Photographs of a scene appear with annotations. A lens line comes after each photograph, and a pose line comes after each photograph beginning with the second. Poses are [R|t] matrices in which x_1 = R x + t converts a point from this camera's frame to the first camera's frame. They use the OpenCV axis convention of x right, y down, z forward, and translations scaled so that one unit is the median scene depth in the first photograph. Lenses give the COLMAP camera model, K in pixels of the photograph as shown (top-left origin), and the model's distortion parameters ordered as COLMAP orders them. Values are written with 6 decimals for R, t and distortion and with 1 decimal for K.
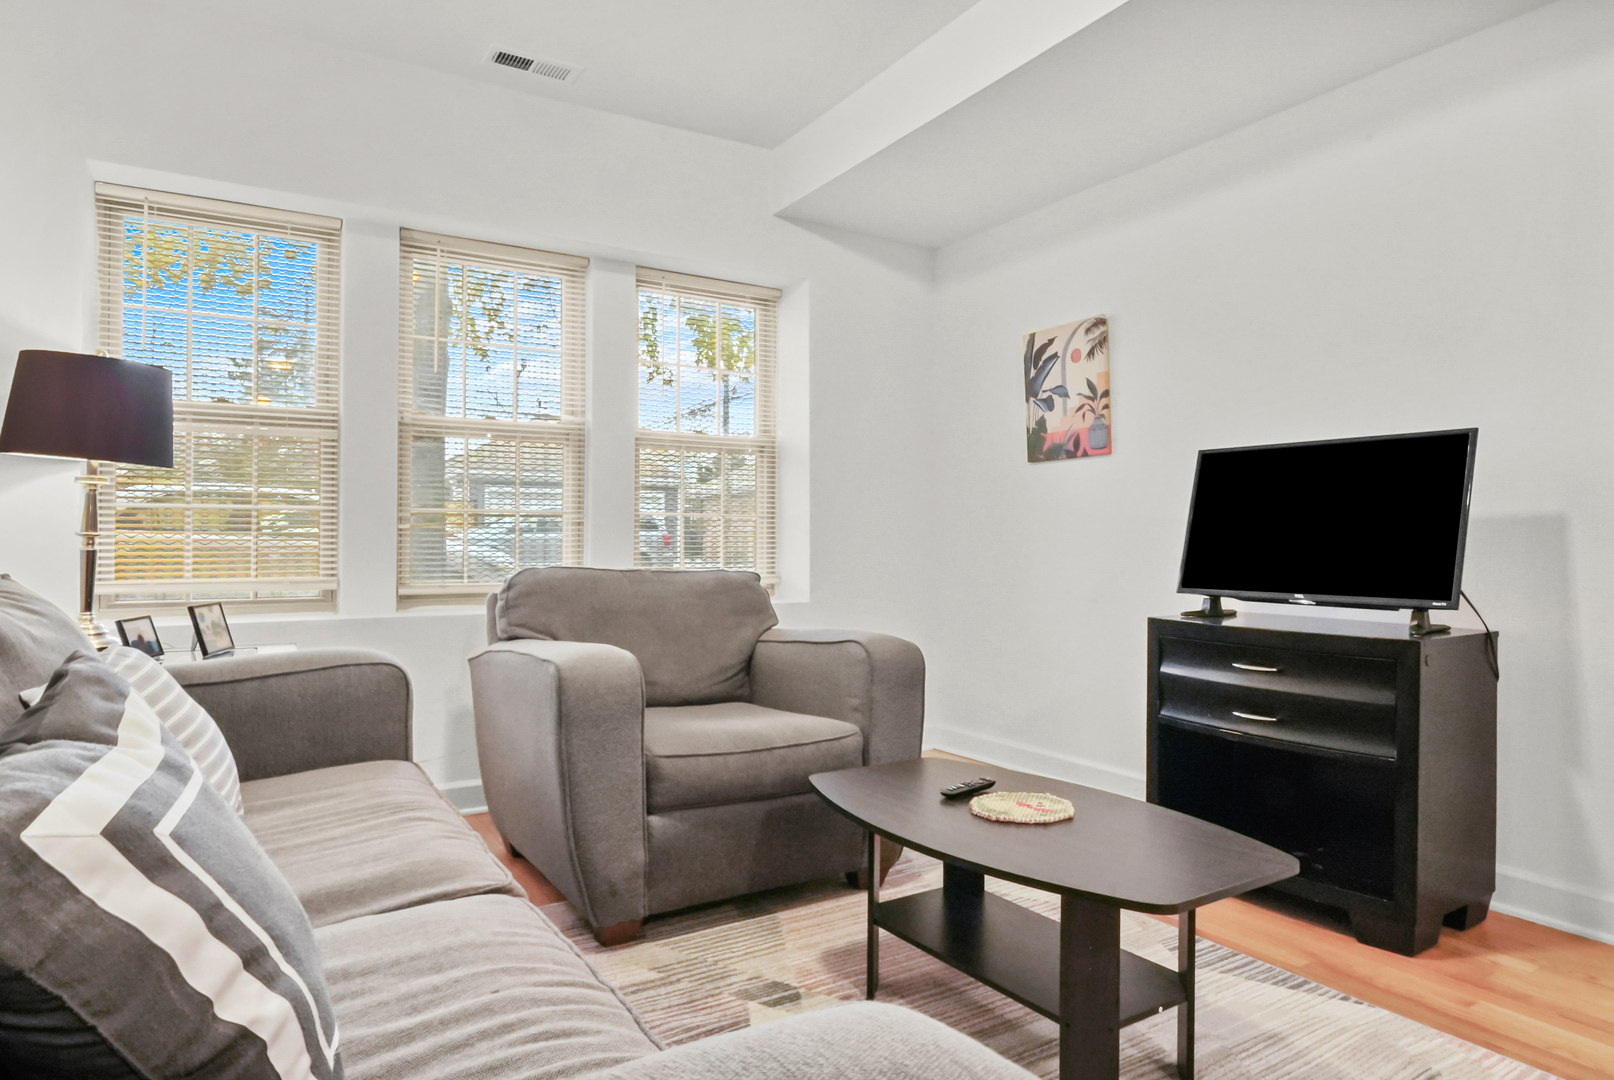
lens RADIAL K [[950.3, 0, 841.1], [0, 950.3, 535.4], [0, 0, 1]] dist [-0.030440, 0.012177]
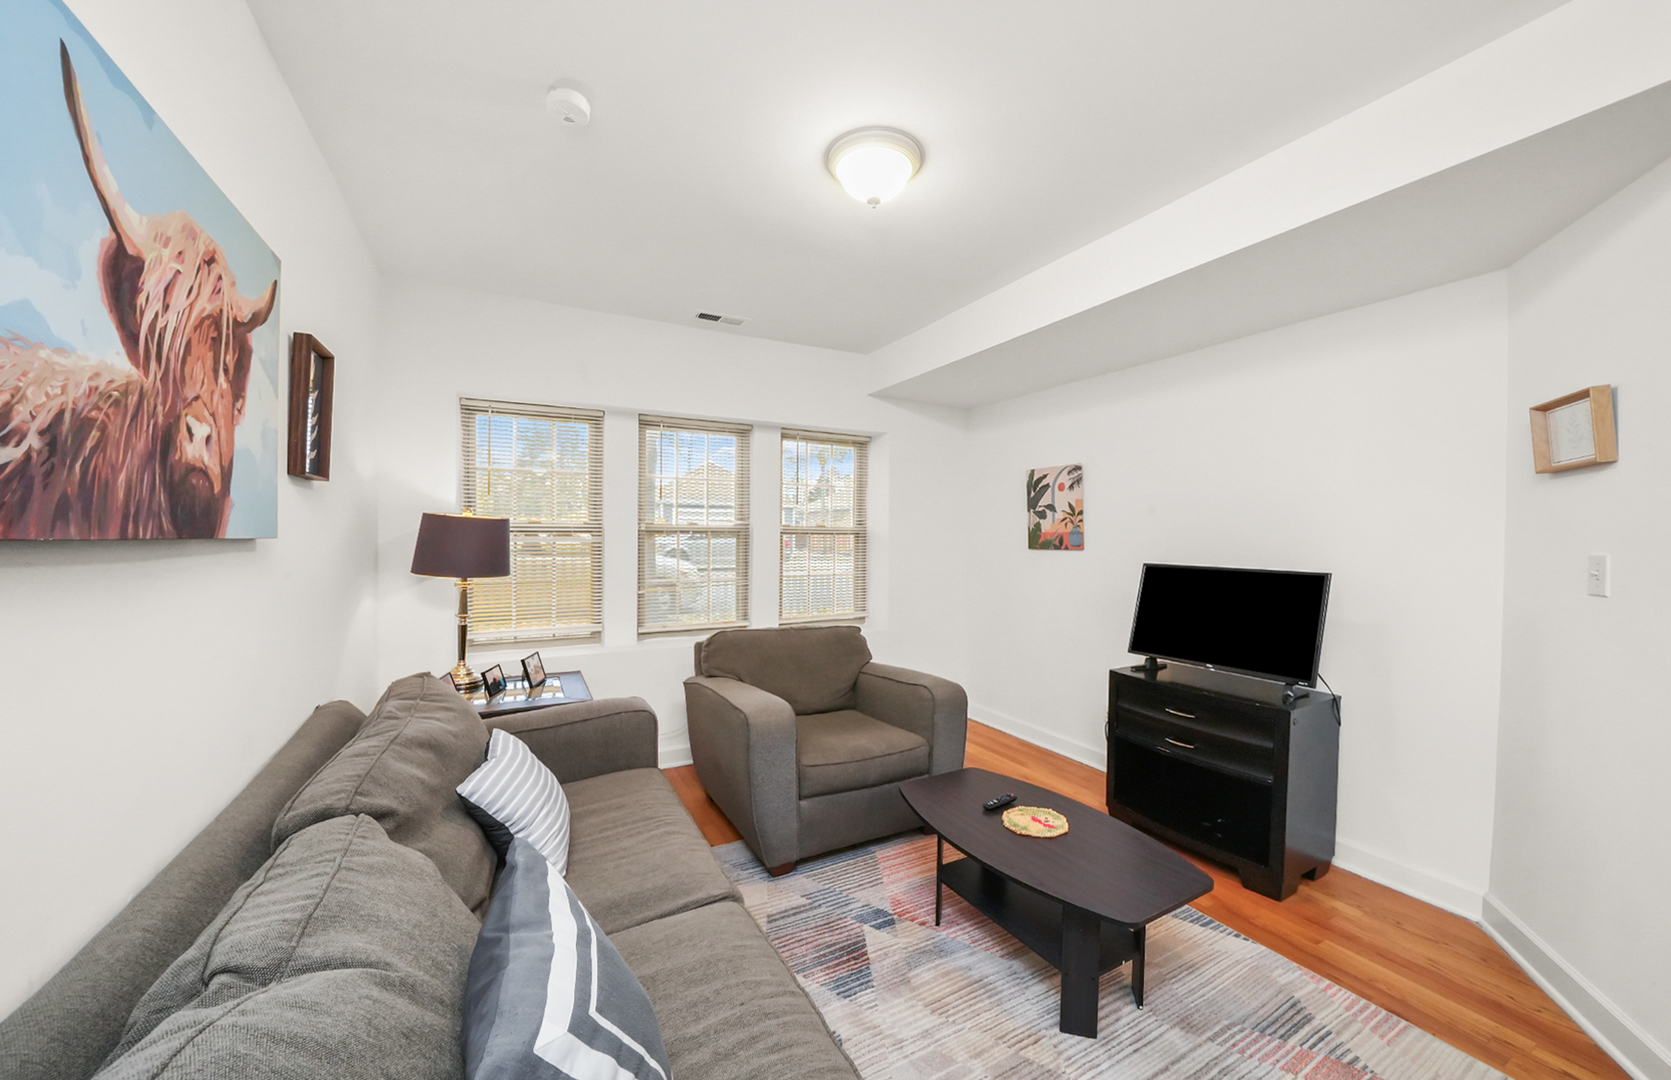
lens RADIAL K [[603.4, 0, 863.8], [0, 603.4, 547.1], [0, 0, 1]] dist [-0.015371, 0.000190]
pose [[0.998631, 0.006989, -0.051844, -0.038389], [-0.006082, 0.999826, 0.017638, -0.147887], [0.051958, -0.017299, 0.998499, -0.023993]]
